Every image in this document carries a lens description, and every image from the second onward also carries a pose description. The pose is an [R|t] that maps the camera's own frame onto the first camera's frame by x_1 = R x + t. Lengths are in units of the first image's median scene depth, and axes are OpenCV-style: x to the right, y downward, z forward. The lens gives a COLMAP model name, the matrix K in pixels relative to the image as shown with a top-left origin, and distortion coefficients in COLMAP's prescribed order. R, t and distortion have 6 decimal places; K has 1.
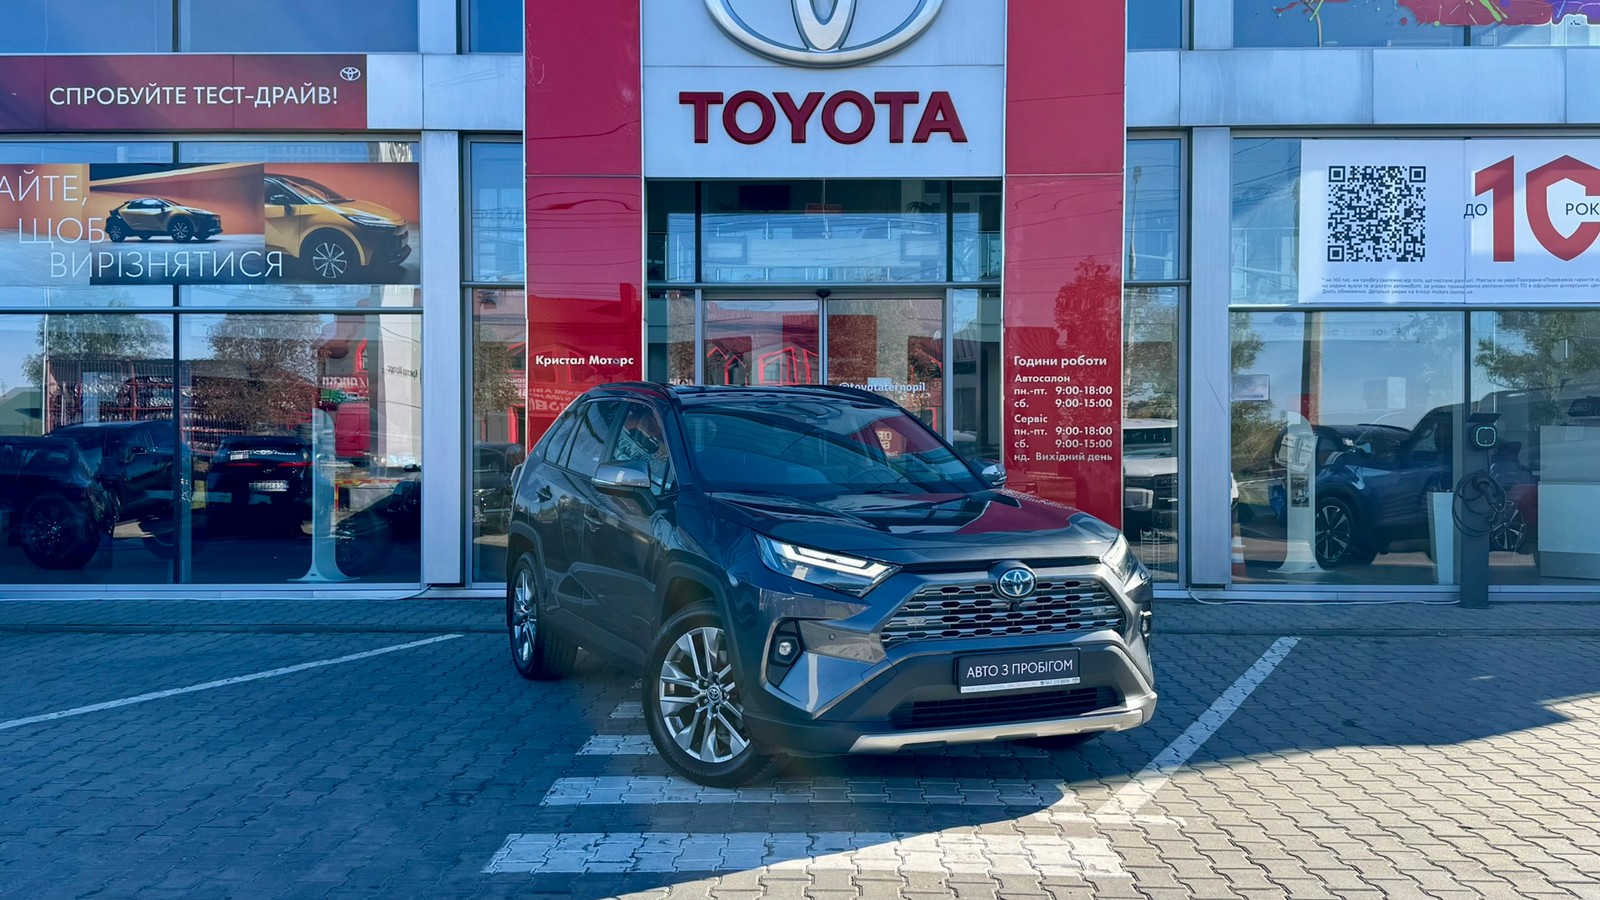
lens RADIAL K [[1434.4, 0, 800.4], [0, 1434.4, 442.4], [0, 0, 1]] dist [0.159641, -0.338653]
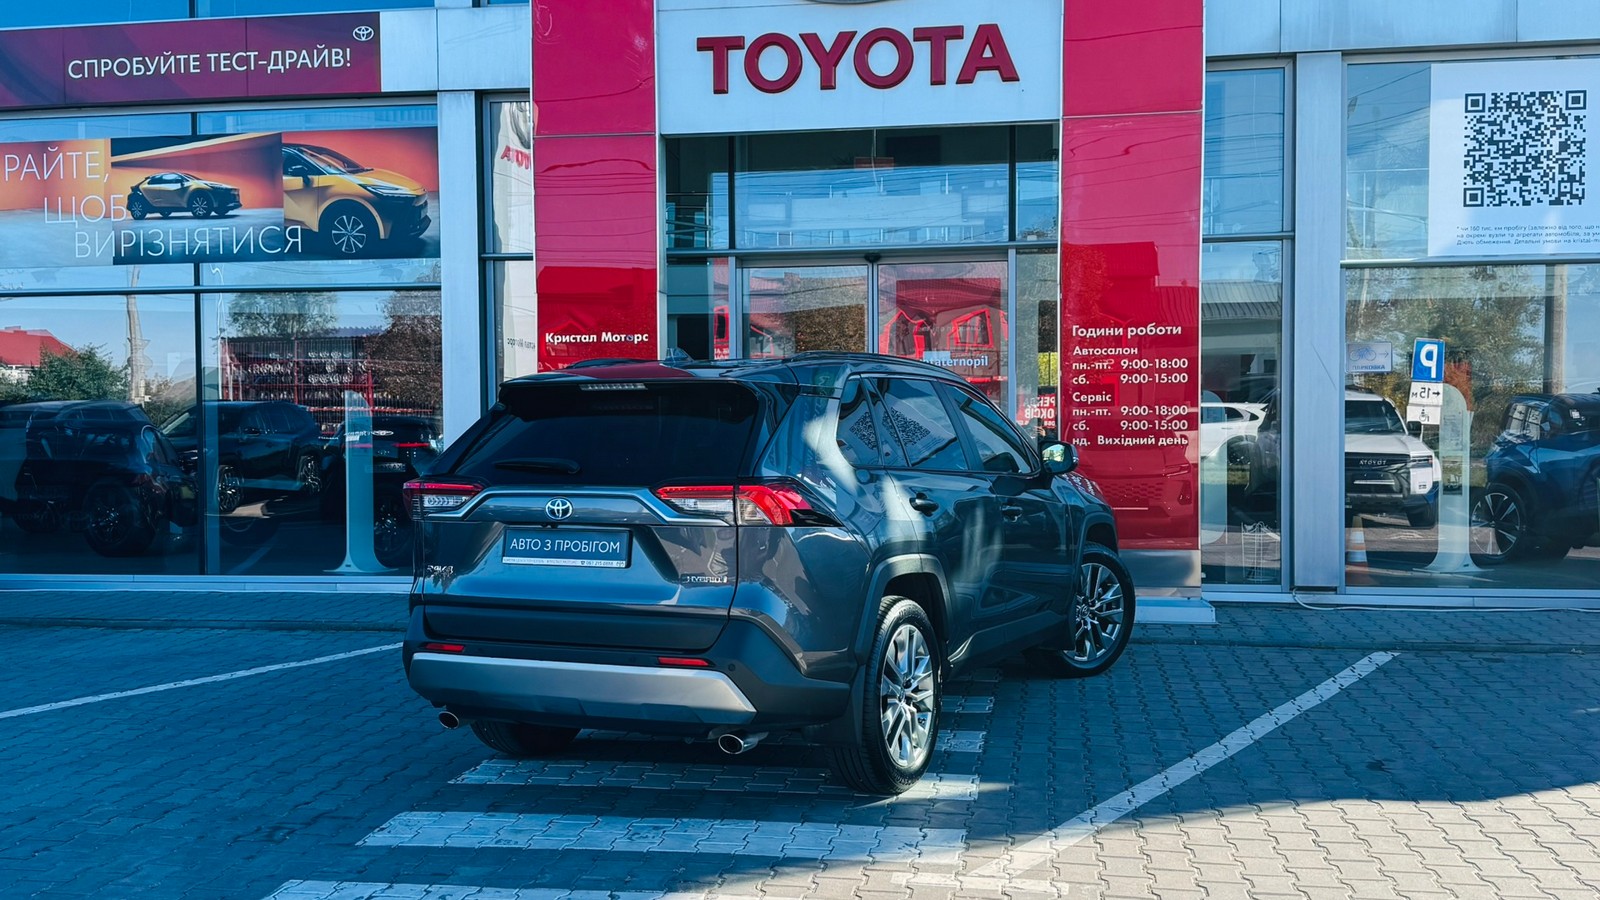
lens RADIAL K [[1529.6, 0, 800.0], [0, 1529.6, 450.0], [0, 0, 1]] dist [0.150730, -0.310263]
pose [[0.989345, -0.003085, -0.145557, 0.112742], [0.006520, 0.999711, 0.023128, -0.006601], [0.145444, -0.023830, 0.989080, 0.048070]]
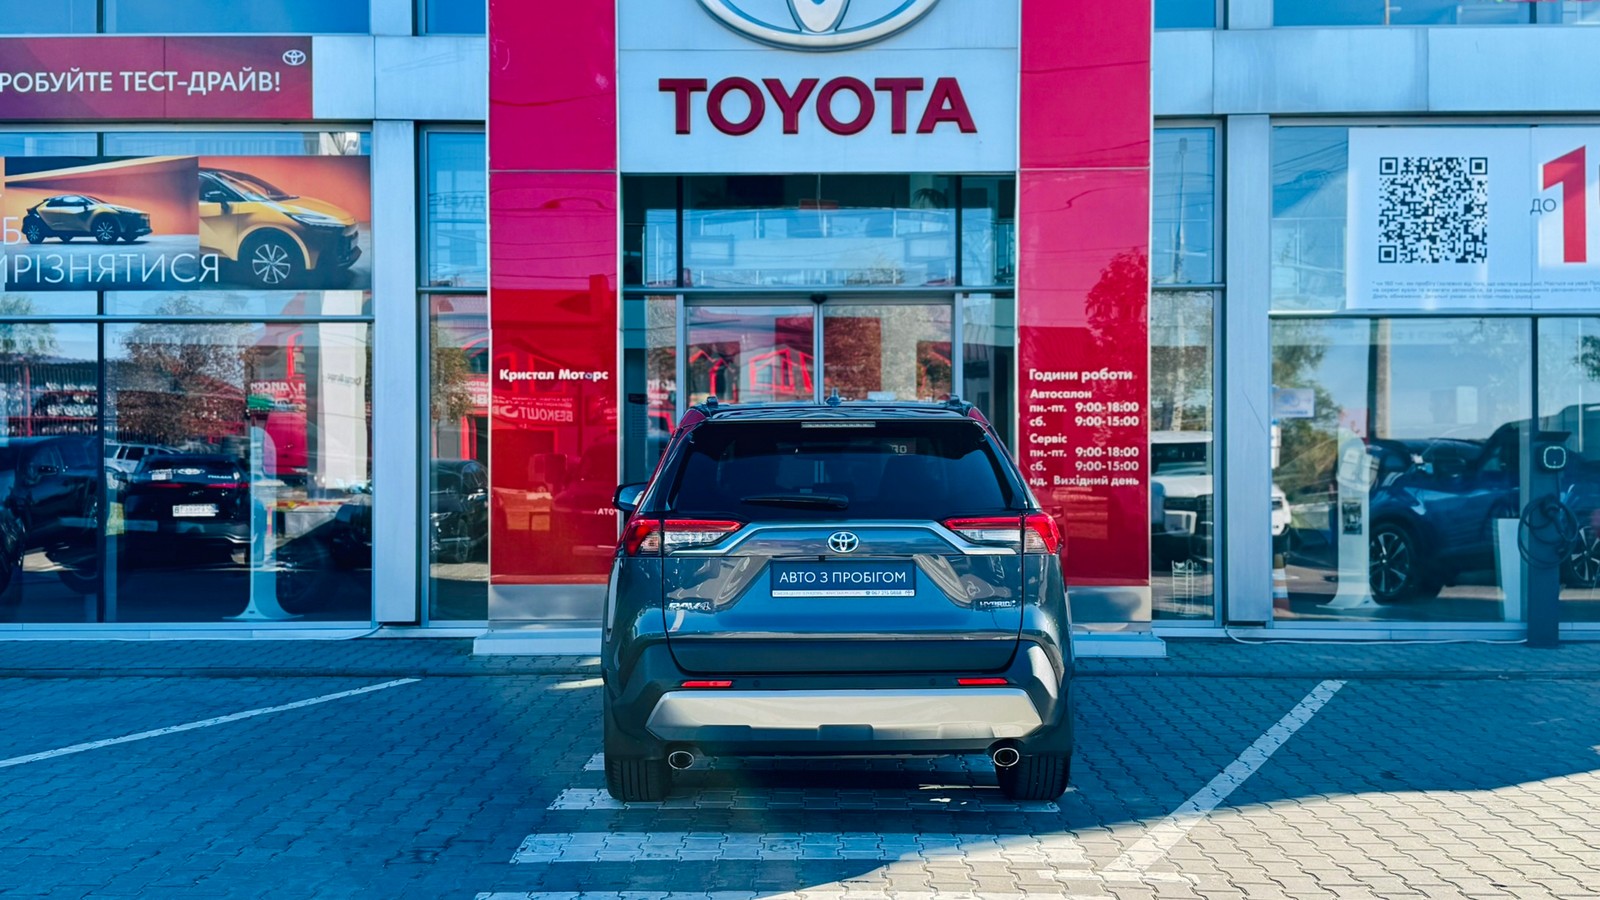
lens RADIAL K [[1654.0, 0, 795.2], [0, 1654.0, 444.4], [0, 0, 1]] dist [0.174696, -0.393480]
pose [[0.999996, -0.001564, -0.002225, 0.003412], [0.001550, 0.999979, -0.006370, -0.005989], [0.002235, 0.006366, 0.999977, -0.038781]]
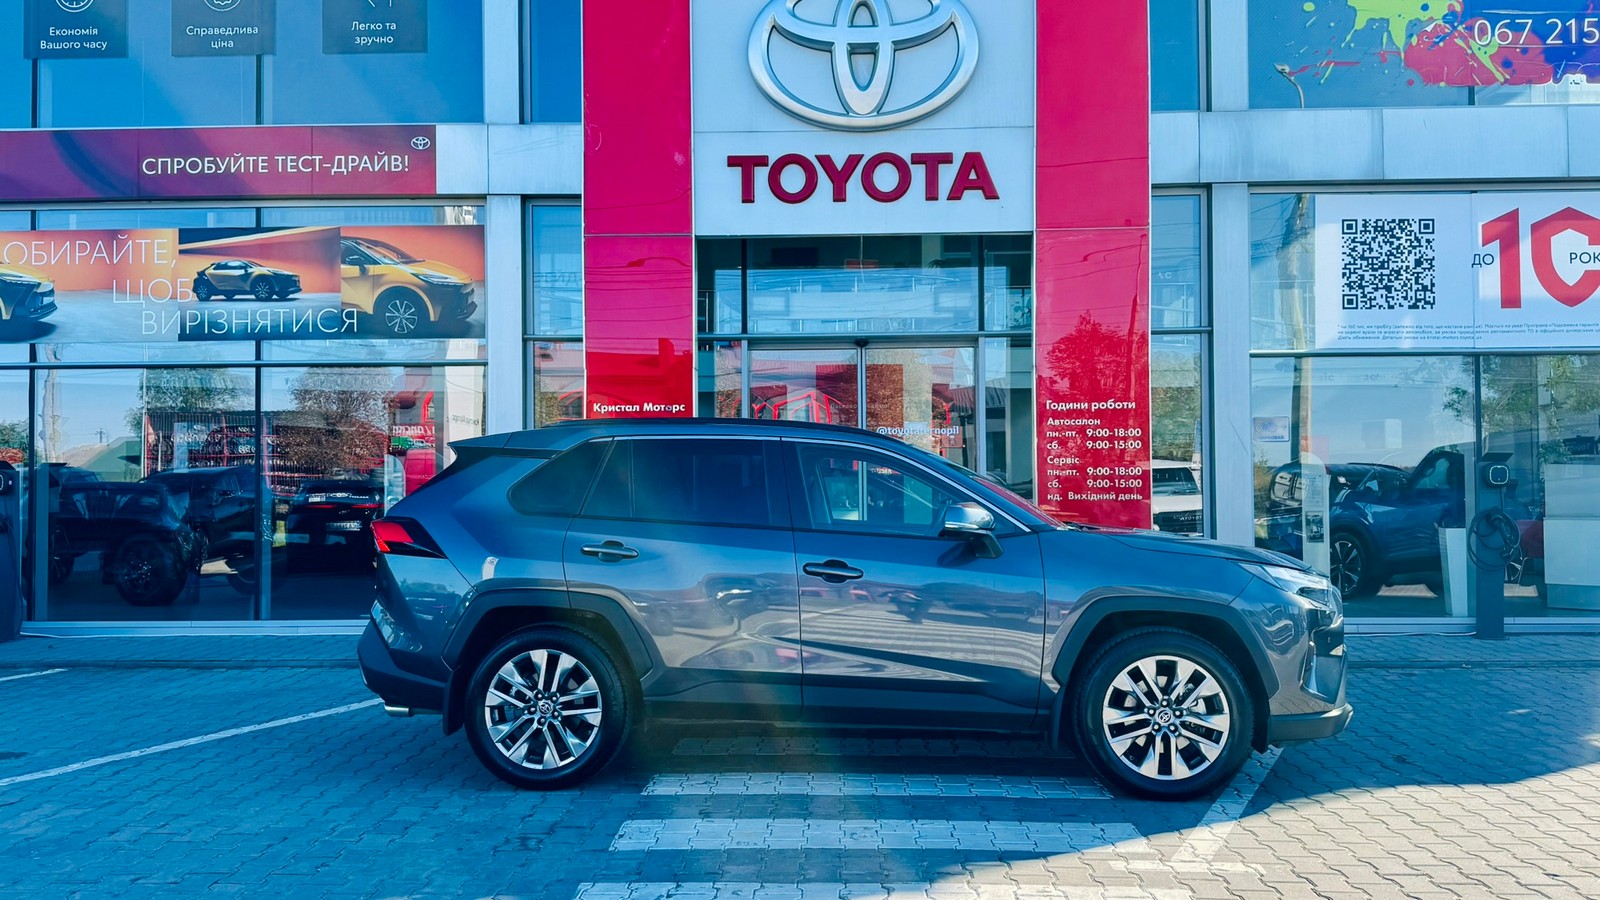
lens RADIAL K [[1295.3, 0, 794.9], [0, 1295.3, 445.9], [0, 0, 1]] dist [0.156965, -0.324515]
pose [[0.999791, -0.006284, -0.019467, -0.015688], [0.005744, 0.999599, -0.027713, -0.001394], [0.019634, 0.027596, 0.999426, 0.044025]]
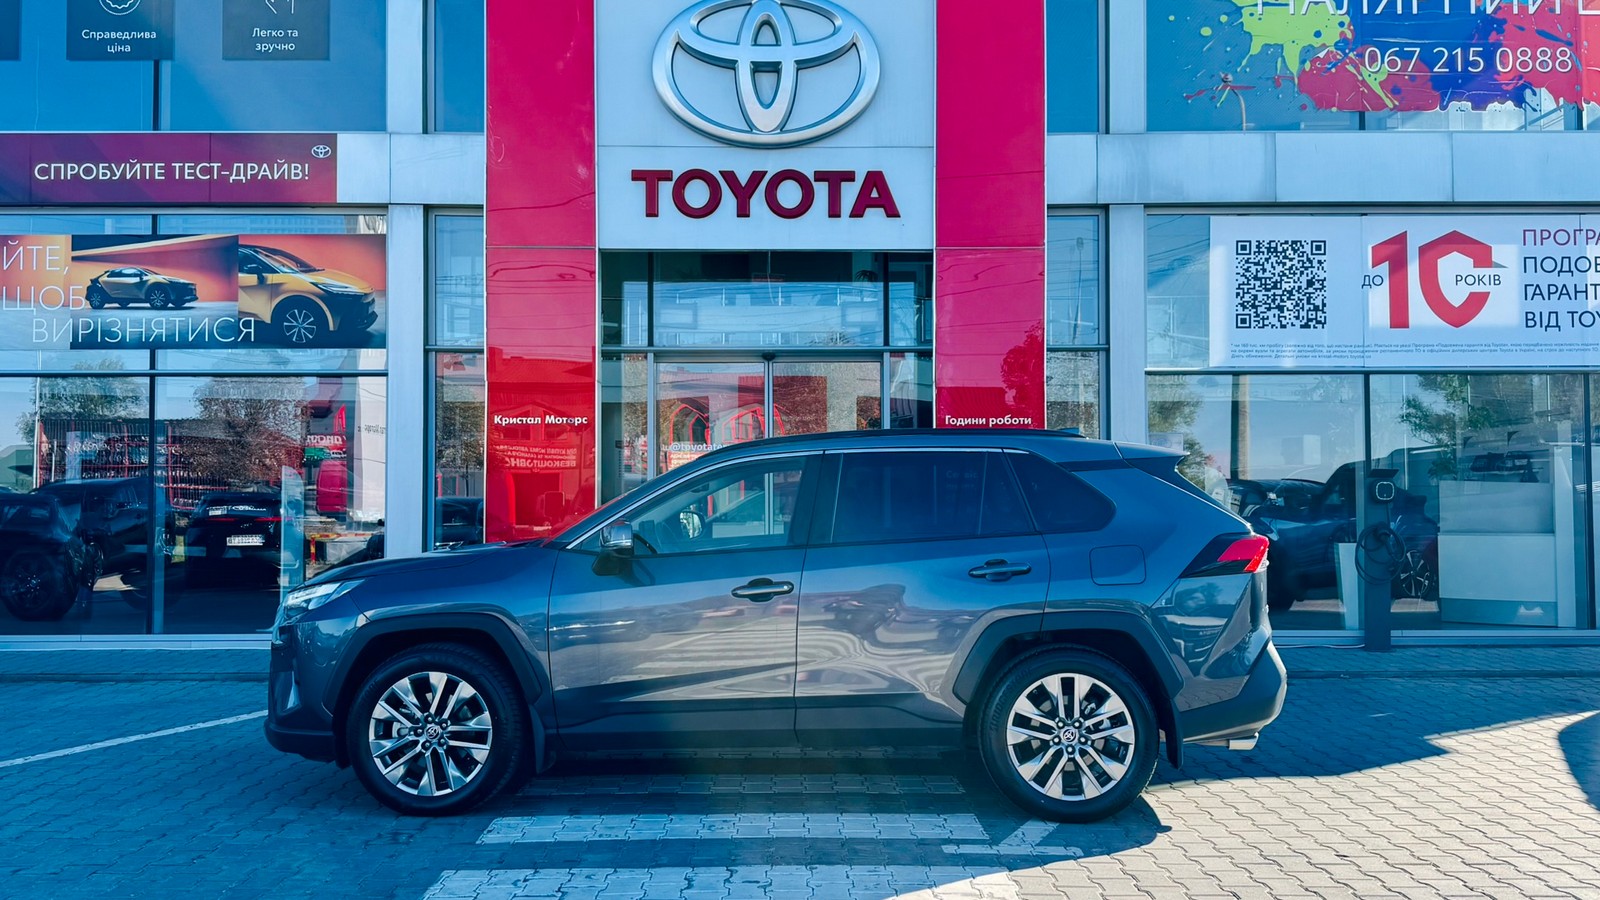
lens RADIAL K [[1367.6, 0, 798.4], [0, 1367.6, 444.7], [0, 0, 1]] dist [0.150010, -0.292637]
pose [[0.999751, -0.001238, 0.022289, 0.015710], [0.002074, 0.999294, -0.037509, -0.000537], [-0.022226, 0.037546, 0.999048, -0.011512]]
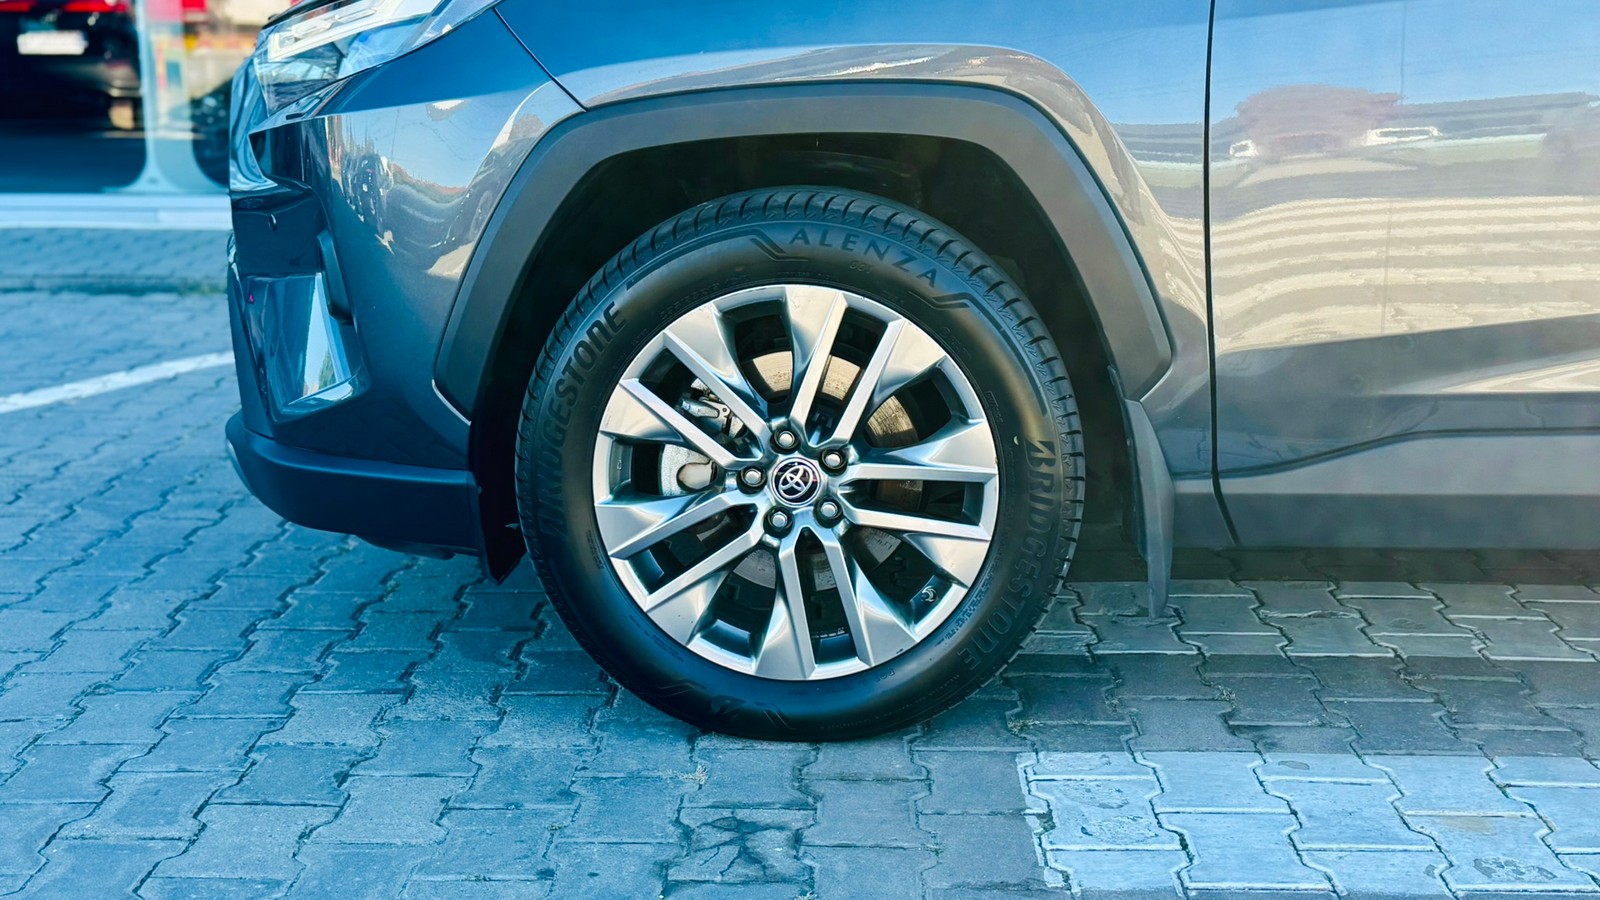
lens RADIAL K [[1985.1, 0, 800.0], [0, 1985.1, 450.0], [0, 0, 1]] dist [0.204038, -0.501051]
pose [[0.999998, 0.001611, -0.000669, -0.112223], [-0.001436, 0.978100, 0.208130, 0.037537], [0.000990, -0.208129, 0.978101, 0.300183]]
